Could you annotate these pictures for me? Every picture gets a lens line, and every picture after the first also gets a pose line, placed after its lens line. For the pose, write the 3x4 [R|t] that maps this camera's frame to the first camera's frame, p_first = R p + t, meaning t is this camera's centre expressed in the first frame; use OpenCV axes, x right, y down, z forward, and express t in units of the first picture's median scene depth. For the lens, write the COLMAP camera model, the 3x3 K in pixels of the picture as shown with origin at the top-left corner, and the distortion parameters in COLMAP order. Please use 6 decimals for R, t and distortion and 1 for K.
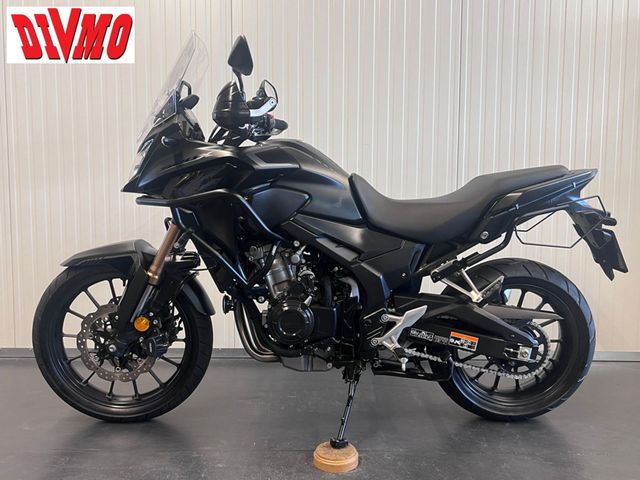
lens RADIAL K [[547.7, 0, 320.0], [0, 547.7, 240.0], [0, 0, 1]] dist [0.153095, -0.371489]
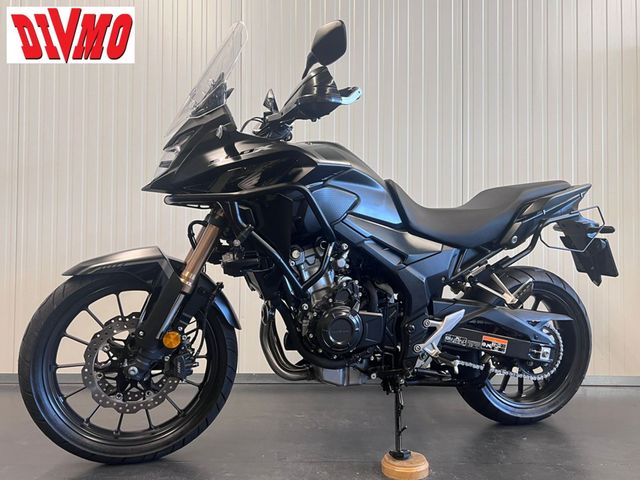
lens RADIAL K [[547.7, 0, 320.0], [0, 547.7, 240.0], [0, 0, 1]] dist [0.153095, -0.371489]
pose [[0.958643, 0.010924, 0.284401, -0.345040], [0.019521, 0.994386, -0.103993, 0.090776], [-0.283941, 0.105244, 0.953048, 0.090873]]
